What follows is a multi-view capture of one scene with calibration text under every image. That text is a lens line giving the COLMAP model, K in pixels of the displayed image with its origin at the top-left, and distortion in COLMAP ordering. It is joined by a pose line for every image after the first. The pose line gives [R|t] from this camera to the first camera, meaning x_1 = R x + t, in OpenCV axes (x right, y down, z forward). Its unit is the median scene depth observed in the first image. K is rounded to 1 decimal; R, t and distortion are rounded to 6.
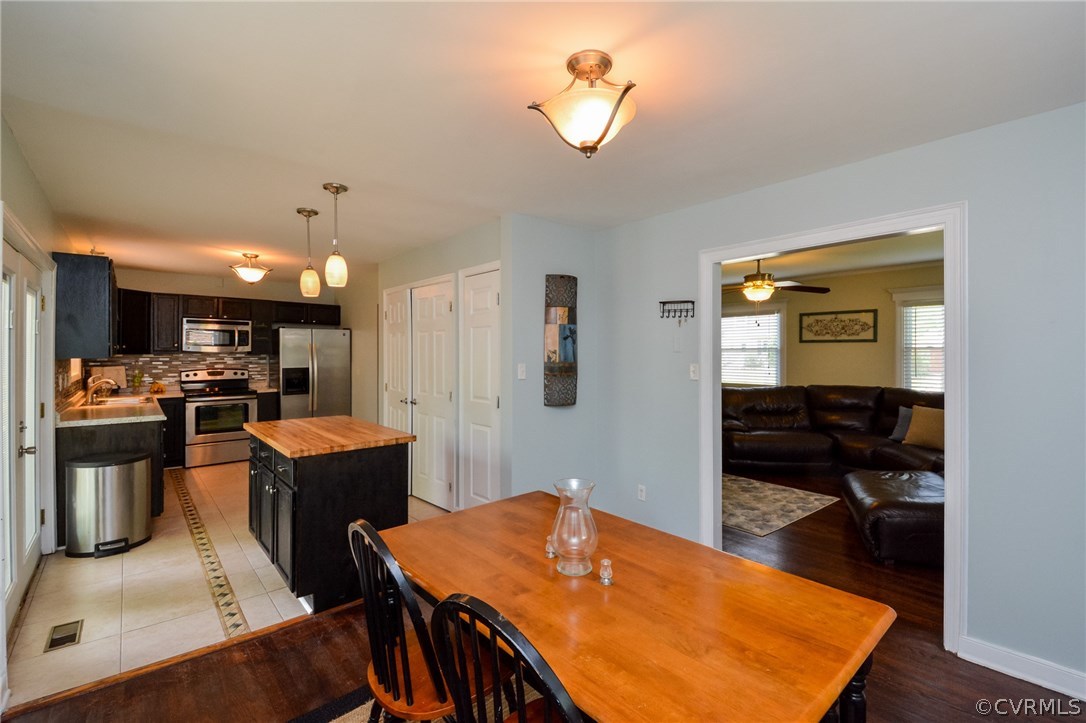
lens RADIAL K [[472.1, 0, 551.6], [0, 472.1, 366.6], [0, 0, 1]] dist [0.002601, -0.015438]
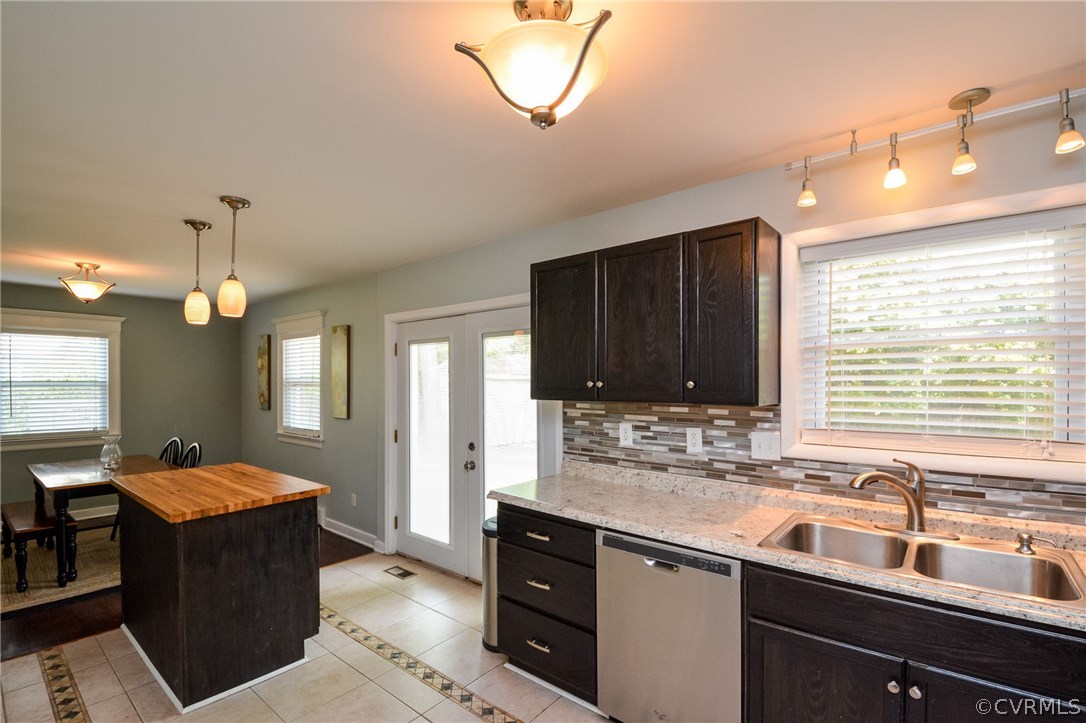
lens RADIAL K [[484.4, 0, 539.5], [0, 484.4, 377.3], [0, 0, 1]] dist [-0.013960, -0.000282]
pose [[-0.987963, 0.000406, -0.154692, -0.483903], [-0.003364, 0.999704, 0.024111, -0.041402], [0.154656, 0.024341, -0.987668, 1.006587]]
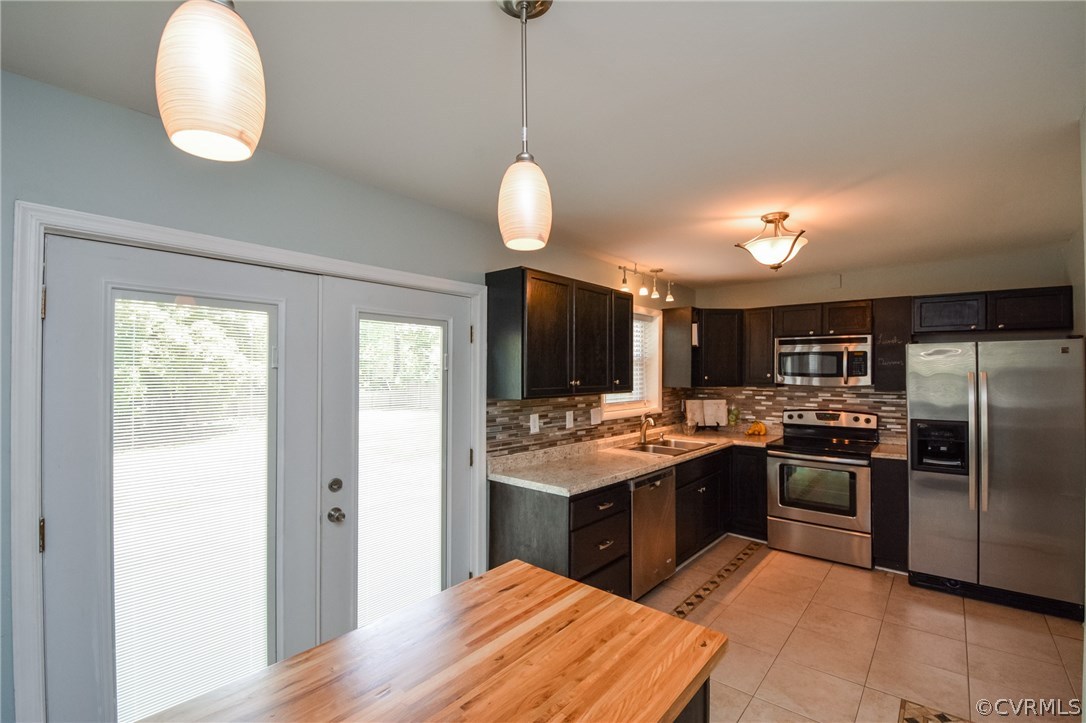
lens RADIAL K [[472.1, 0, 551.6], [0, 472.1, 366.6], [0, 0, 1]] dist [0.002601, -0.015438]
pose [[0.148680, -0.012817, -0.988802, -0.106747], [-0.032160, 0.999324, -0.017789, -0.033762], [0.988362, 0.034445, 0.148167, 0.526333]]
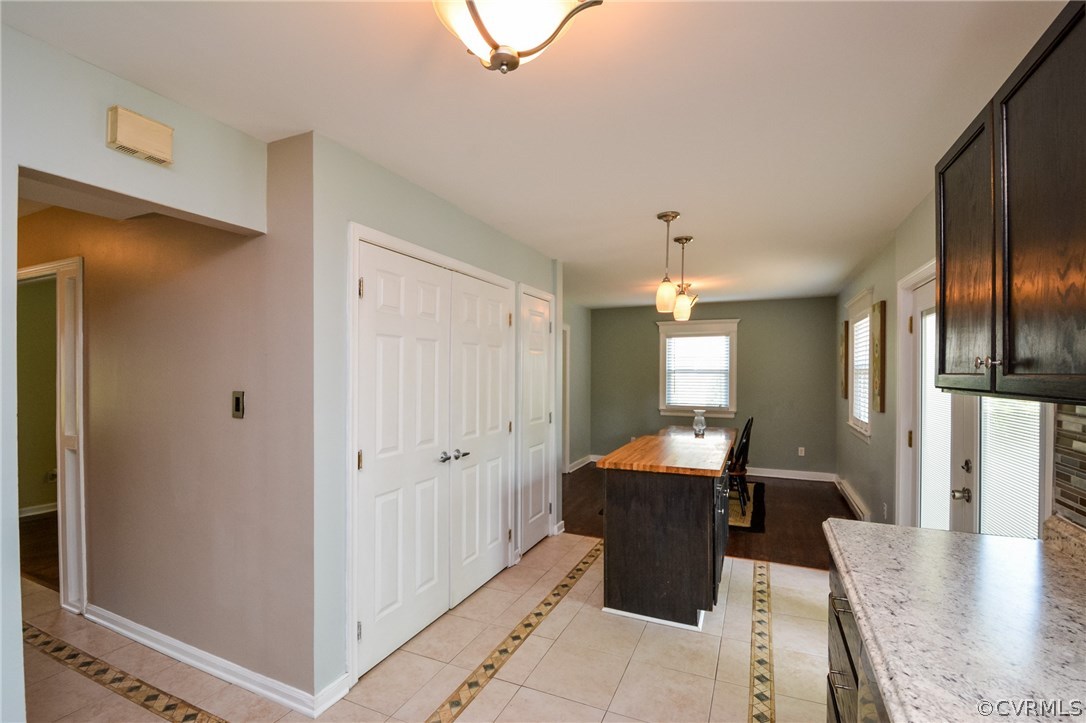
lens RADIAL K [[475.6, 0, 560.0], [0, 475.6, 368.6], [0, 0, 1]] dist [0.002997, -0.014648]
pose [[-0.424580, 0.005661, 0.905373, -0.690575], [0.025760, 0.999651, 0.005830, -0.029689], [-0.905024, 0.025797, -0.424578, 0.861843]]
